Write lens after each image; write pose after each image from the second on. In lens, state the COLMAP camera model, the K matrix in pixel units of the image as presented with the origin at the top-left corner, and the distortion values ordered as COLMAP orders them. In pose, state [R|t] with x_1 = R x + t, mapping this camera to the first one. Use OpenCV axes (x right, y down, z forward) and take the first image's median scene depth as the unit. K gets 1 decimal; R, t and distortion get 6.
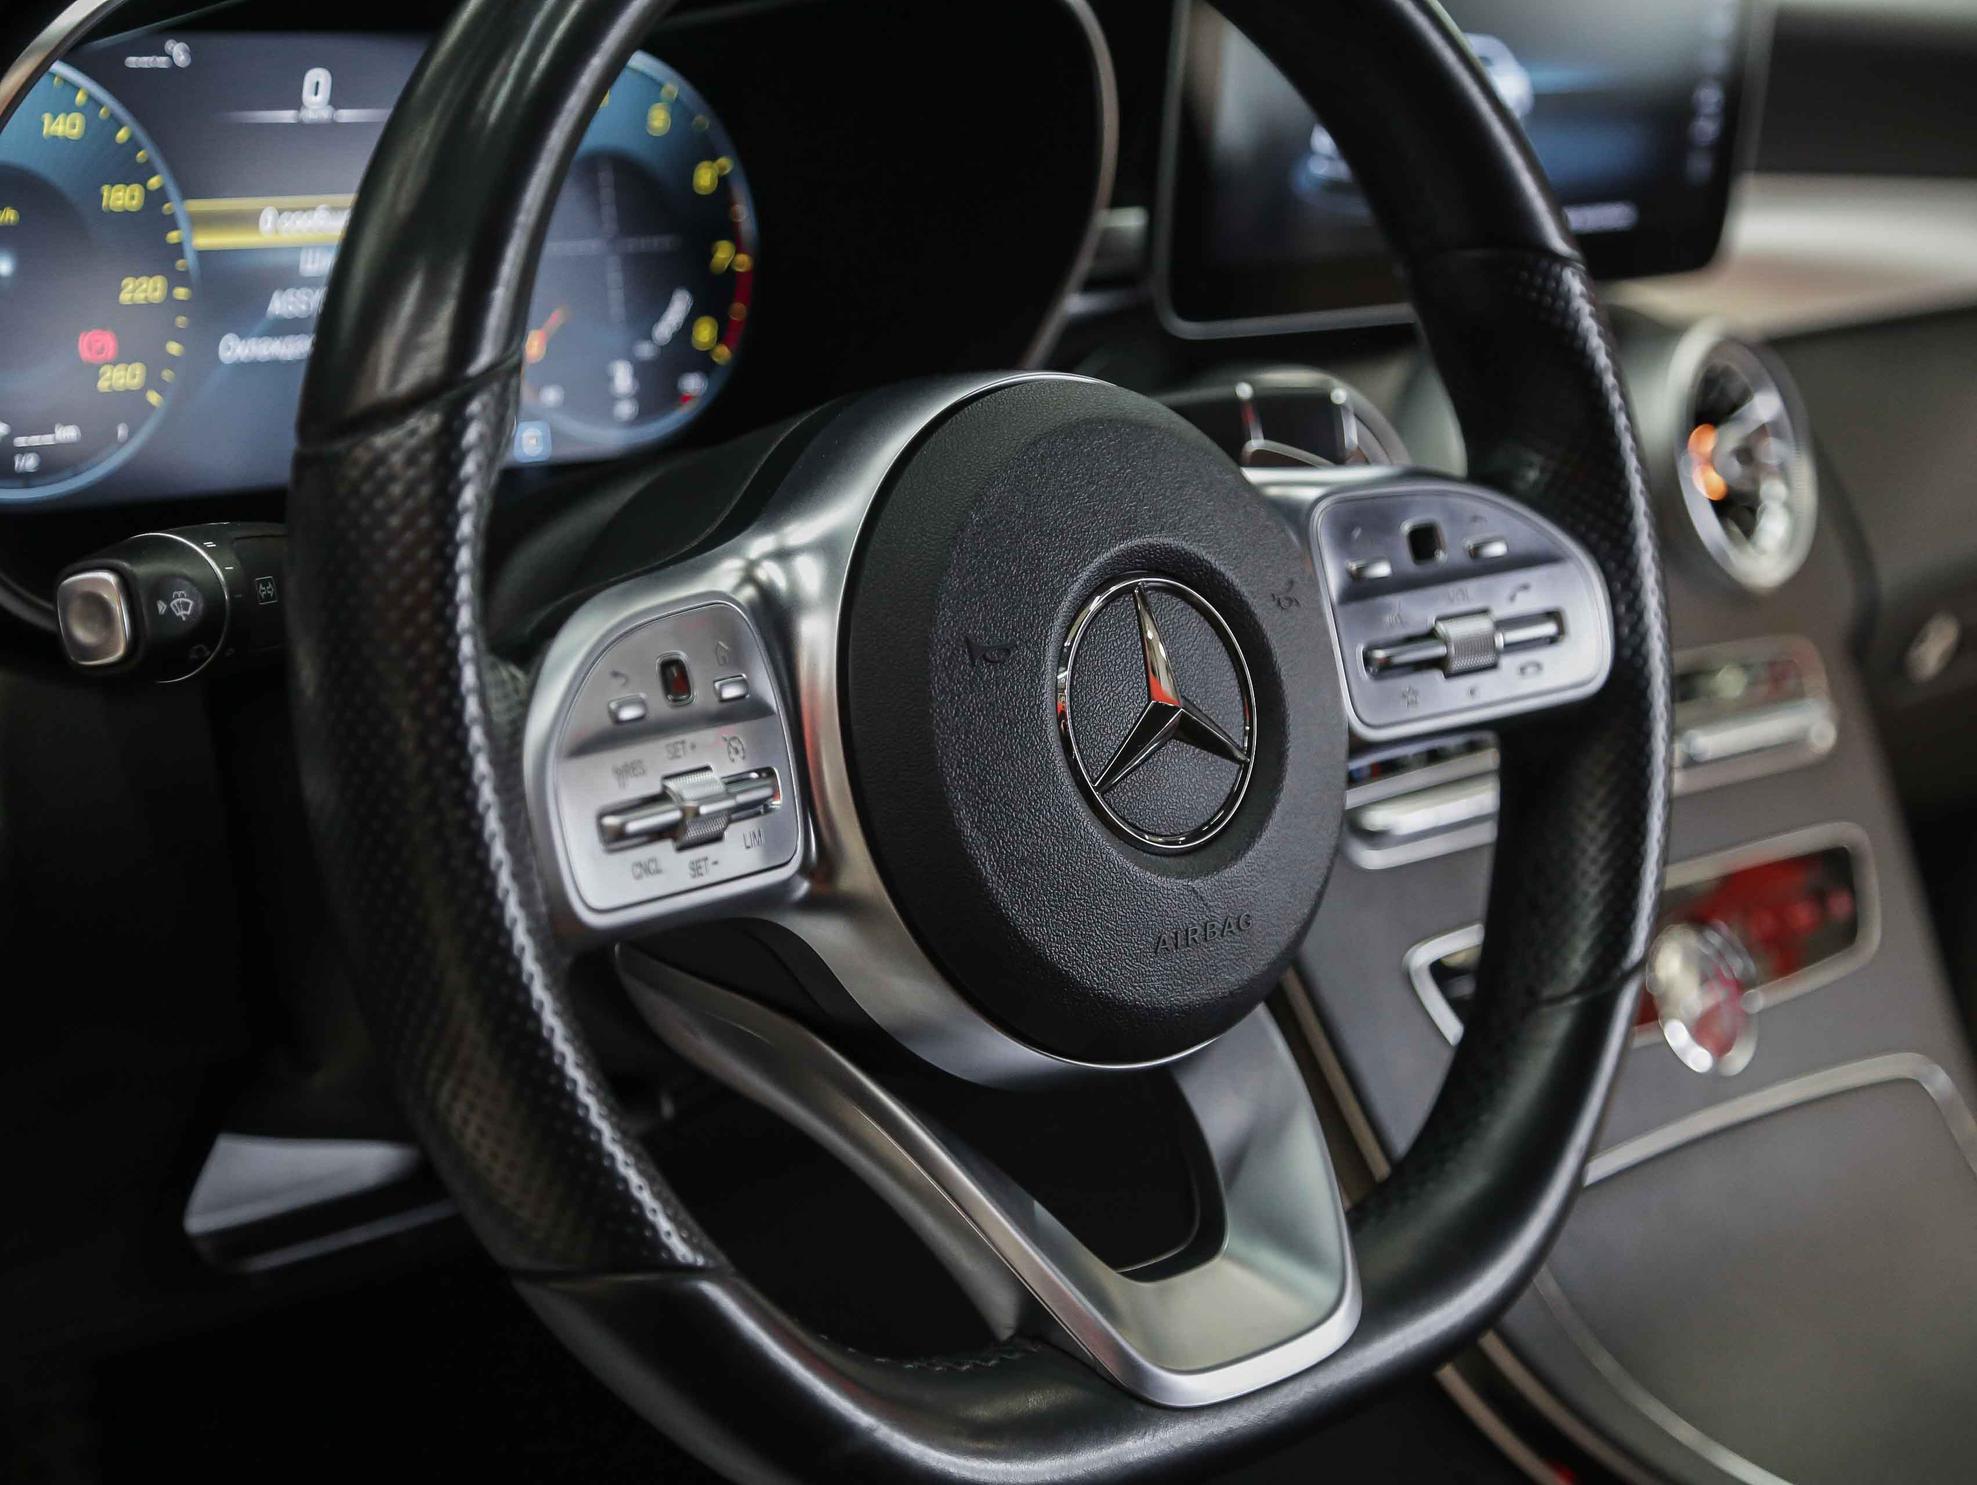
lens RADIAL K [[3903.0, 0, 982.3], [0, 3903.0, 738.4], [0, 0, 1]] dist [0.195053, 0.000000]
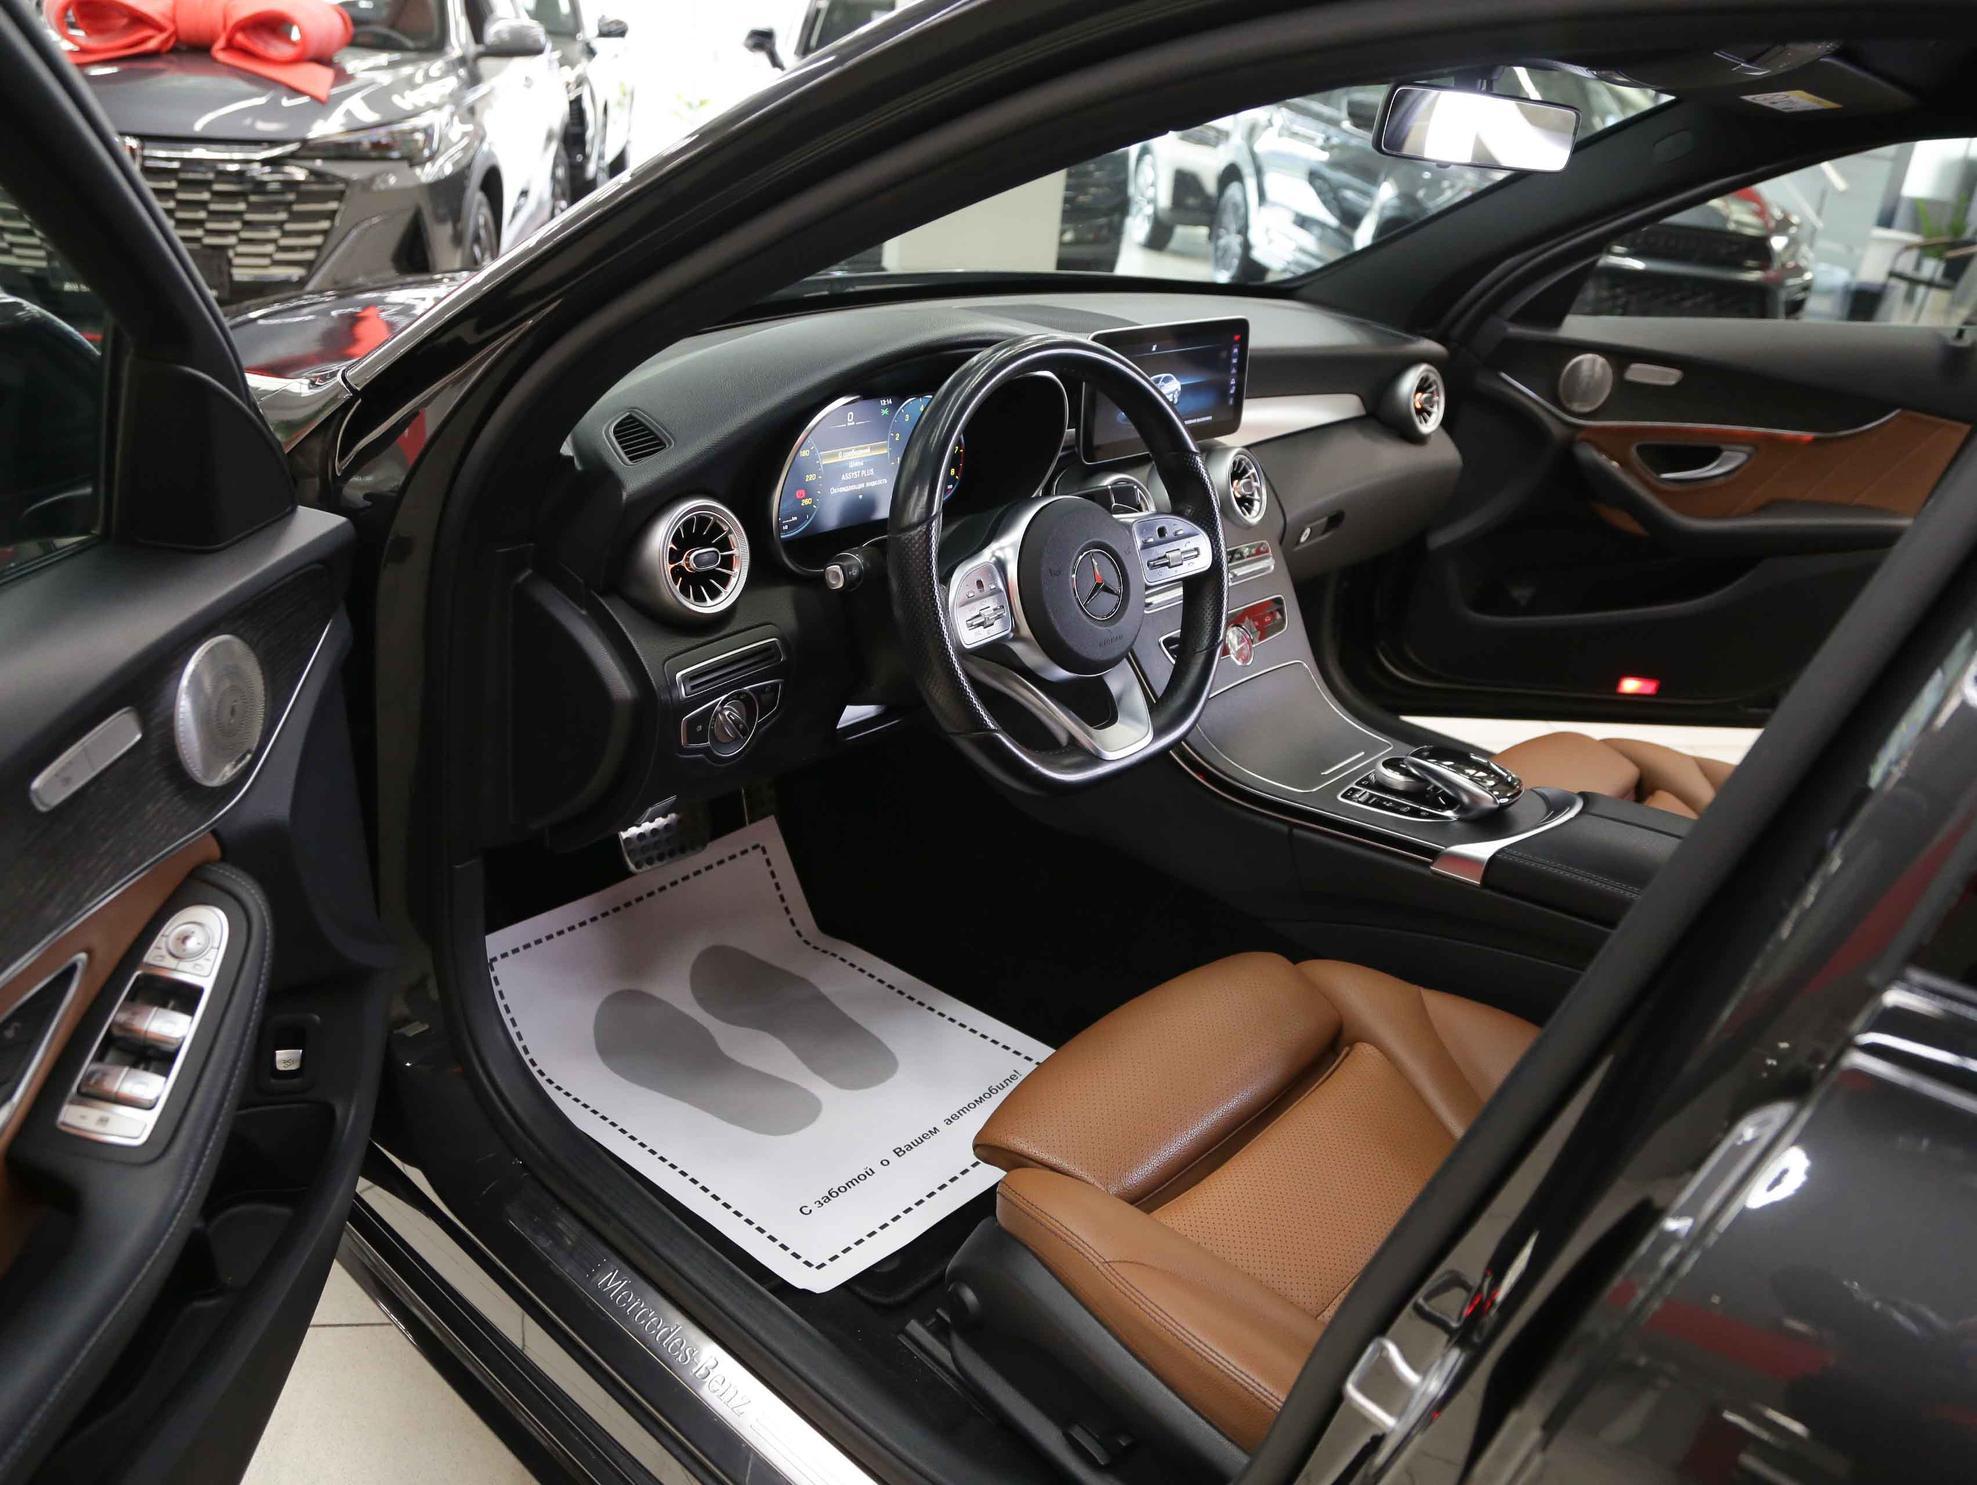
lens RADIAL K [[1518.7, 0, 982.0], [0, 1518.7, 749.8], [0, 0, 1]] dist [-0.123526, 0.017910]
pose [[0.998780, -0.049234, 0.003776, -0.075211], [0.048253, 0.989384, 0.137083, -0.050509], [-0.010485, -0.136733, 0.990552, -0.463168]]
